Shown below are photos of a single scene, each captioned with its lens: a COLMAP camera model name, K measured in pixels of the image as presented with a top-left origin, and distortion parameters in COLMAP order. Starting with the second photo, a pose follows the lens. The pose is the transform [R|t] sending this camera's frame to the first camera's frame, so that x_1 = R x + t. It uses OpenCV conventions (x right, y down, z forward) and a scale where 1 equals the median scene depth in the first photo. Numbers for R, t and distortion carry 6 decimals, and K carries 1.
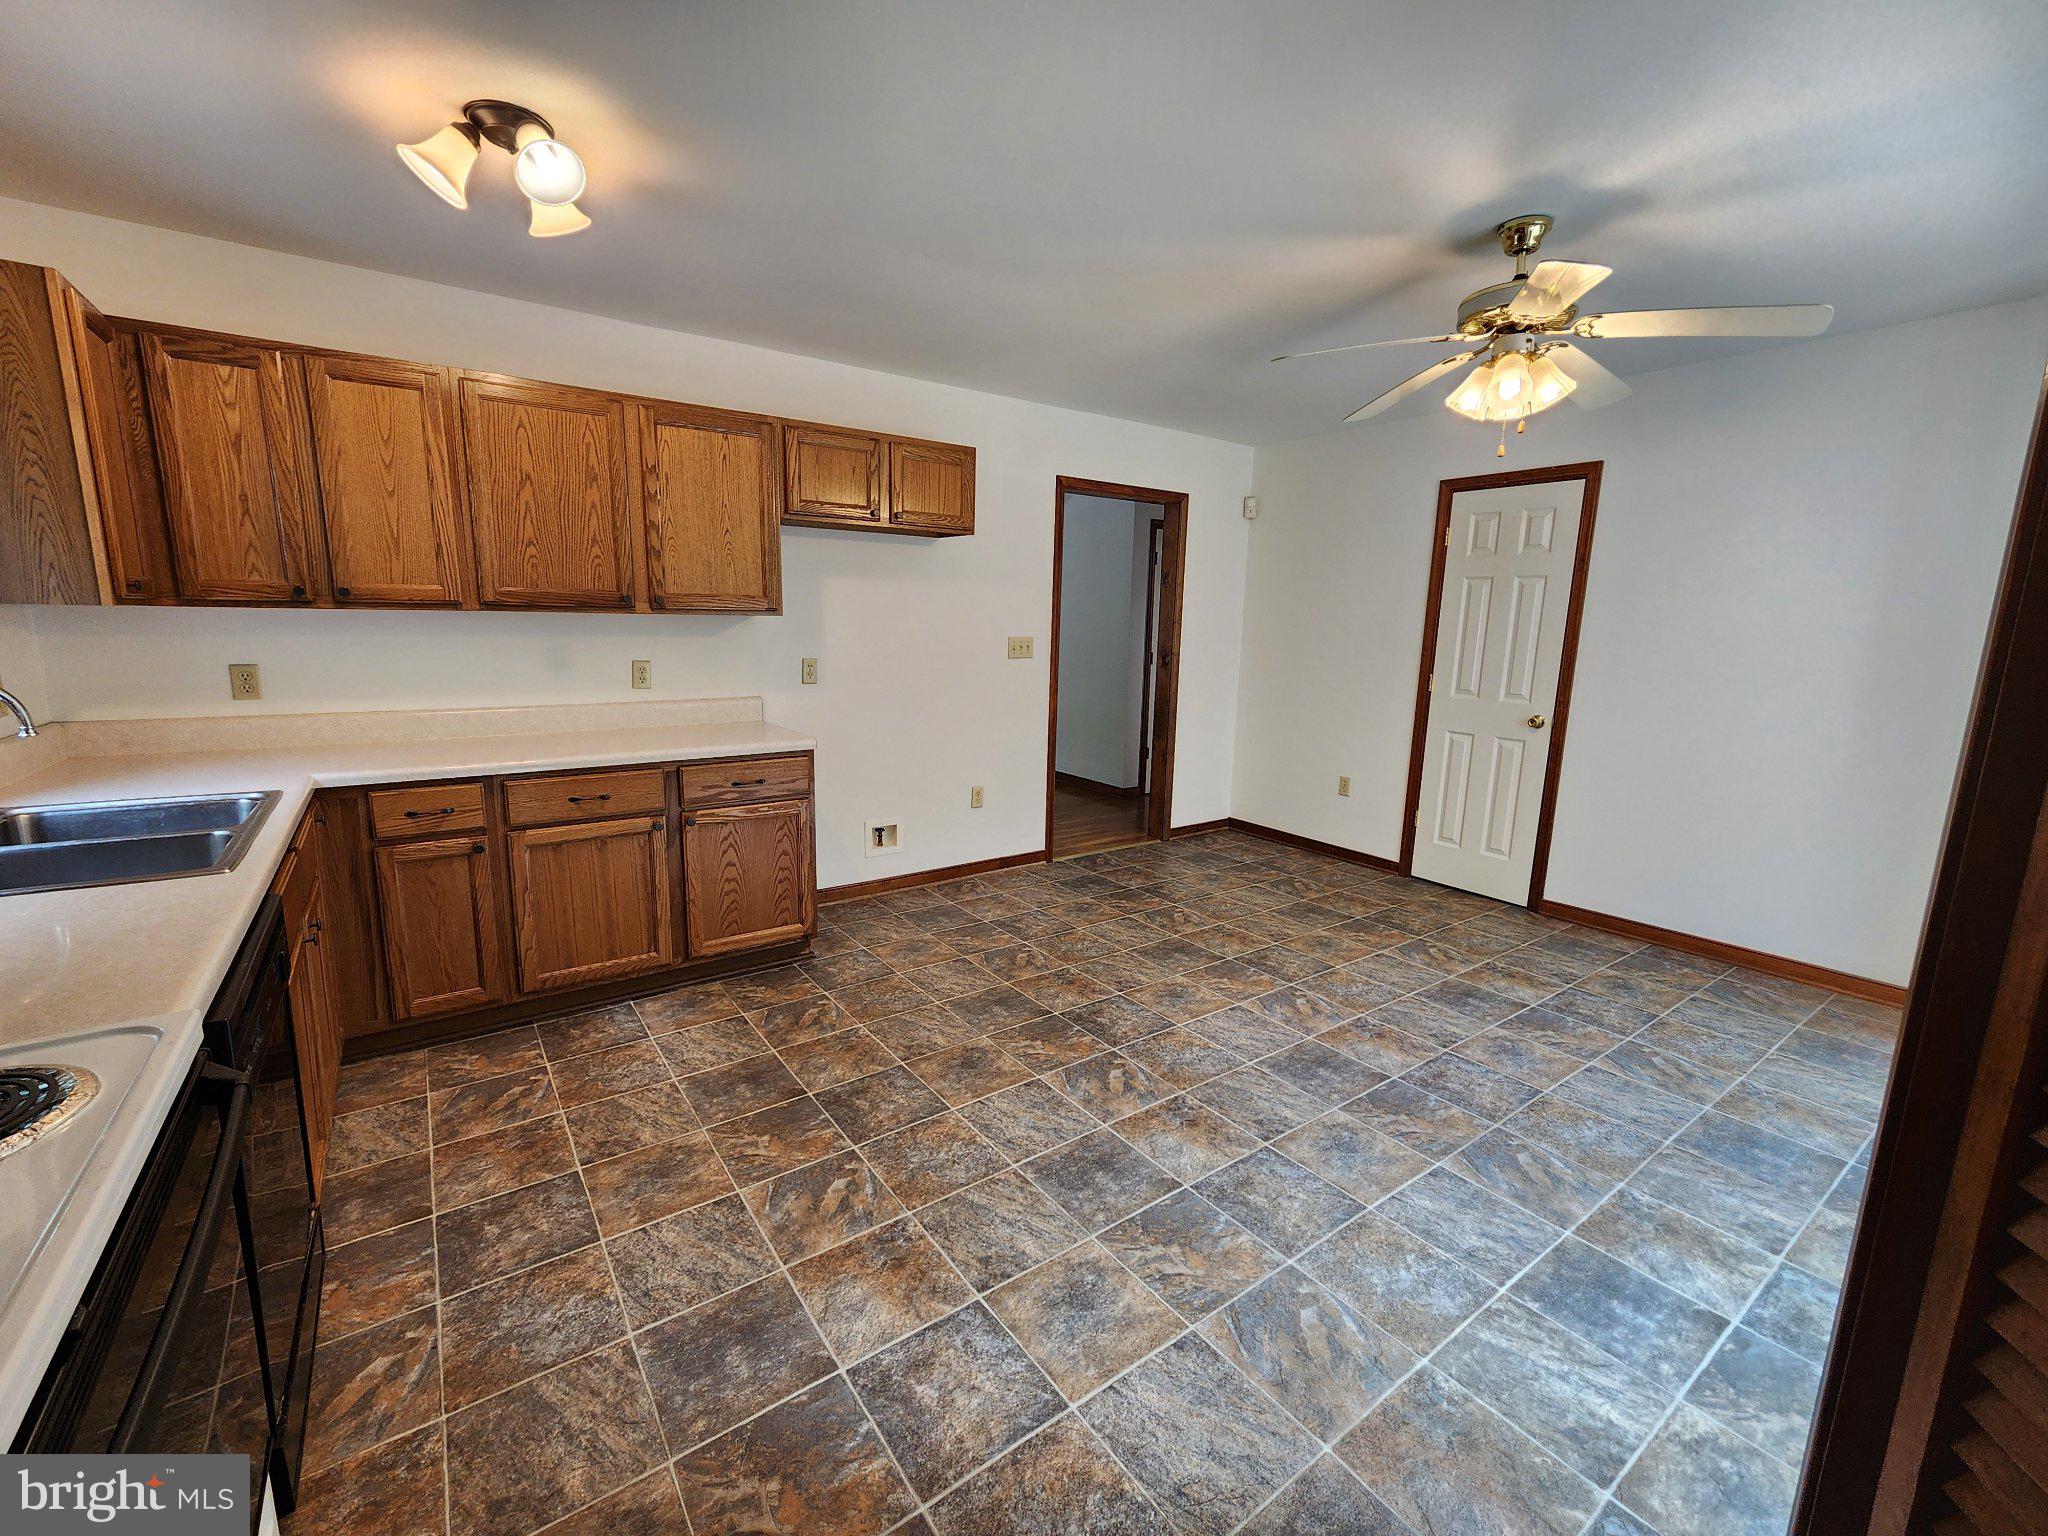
lens RADIAL K [[837.2, 0, 1025.3], [0, 837.2, 764.5], [0, 0, 1]] dist [-0.007196, -0.000098]
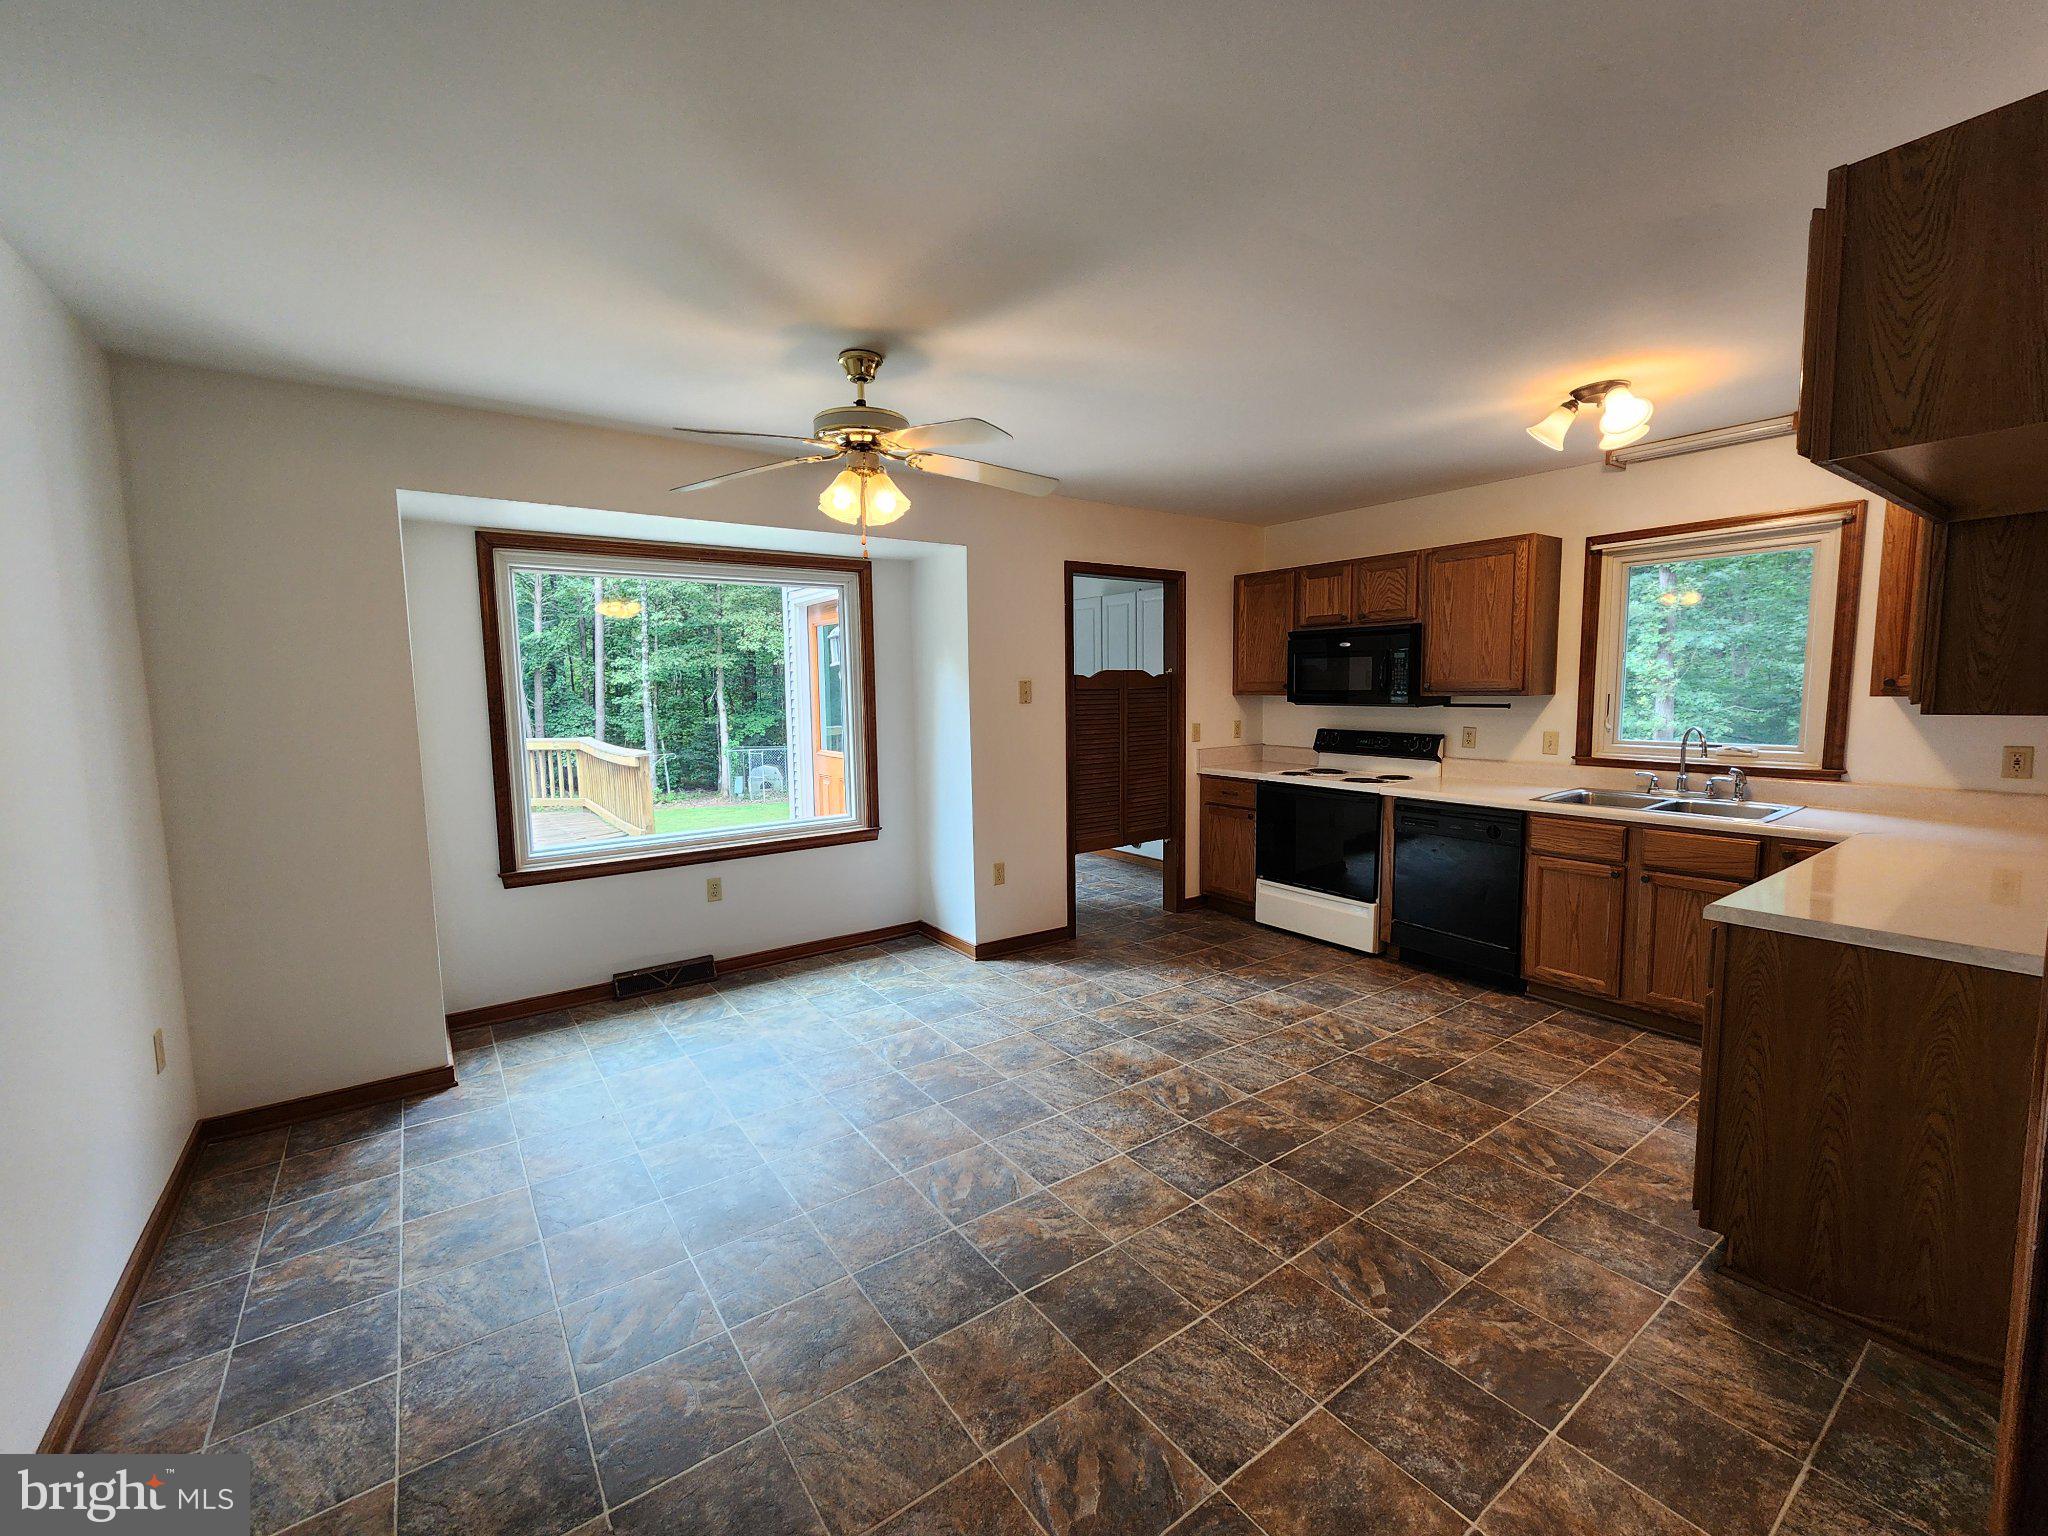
lens RADIAL K [[837.2, 0, 1026.9], [0, 837.2, 772.9], [0, 0, 1]] dist [-0.007196, -0.000098]
pose [[-0.999967, -0.001945, -0.007914, 0.290889], [-0.004056, 0.961040, 0.276378, -0.324661], [0.007069, 0.276401, -0.961016, 1.725595]]
